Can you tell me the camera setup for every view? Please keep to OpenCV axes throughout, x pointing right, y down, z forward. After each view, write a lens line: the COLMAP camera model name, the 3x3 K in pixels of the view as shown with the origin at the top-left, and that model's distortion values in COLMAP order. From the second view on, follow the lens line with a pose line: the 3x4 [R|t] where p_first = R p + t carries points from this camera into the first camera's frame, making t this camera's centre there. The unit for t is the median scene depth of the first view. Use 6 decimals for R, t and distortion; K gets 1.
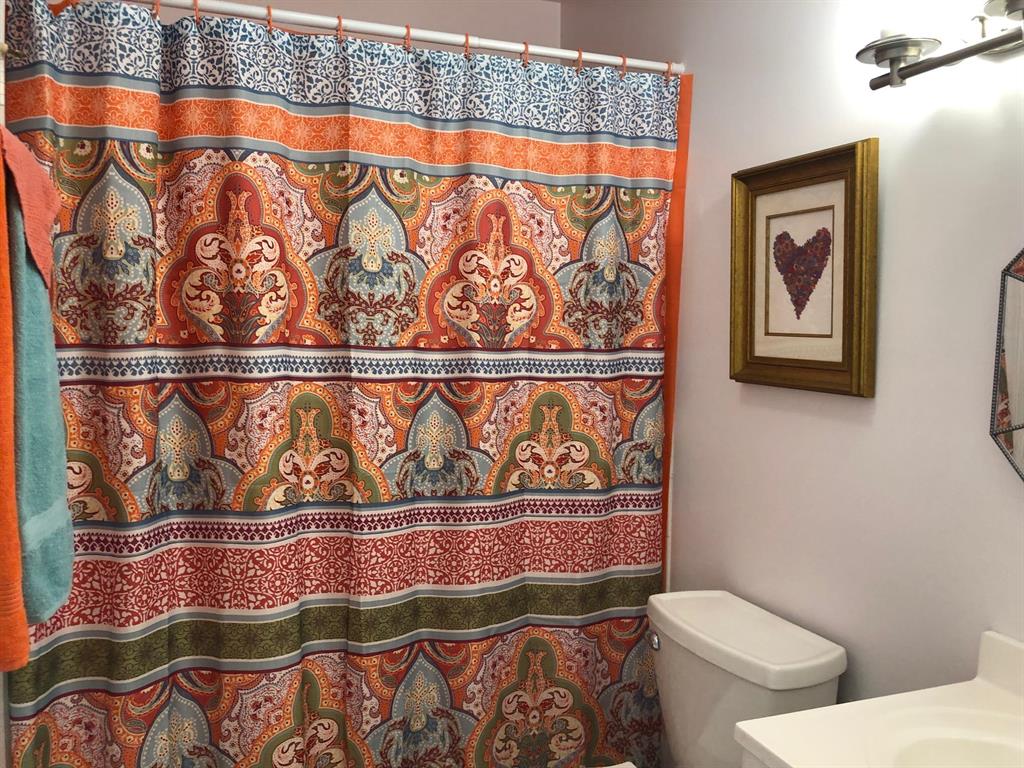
lens RADIAL K [[849.3, 0, 513.5], [0, 849.3, 385.0], [0, 0, 1]] dist [0.007168, 0.003814]
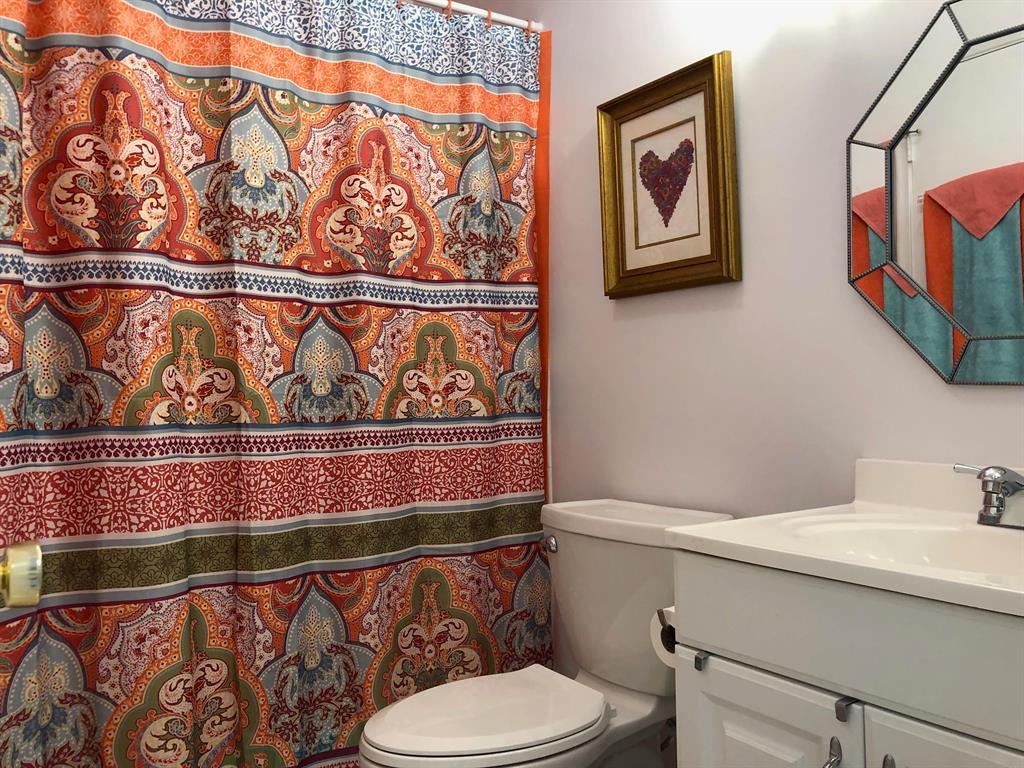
lens RADIAL K [[849.3, 0, 514.0], [0, 849.3, 382.2], [0, 0, 1]] dist [0.007168, 0.003814]
pose [[0.976837, -0.031726, 0.211619, -0.087781], [0.050204, 0.995324, -0.082523, 0.185350], [-0.208012, 0.091236, 0.973862, -0.006474]]
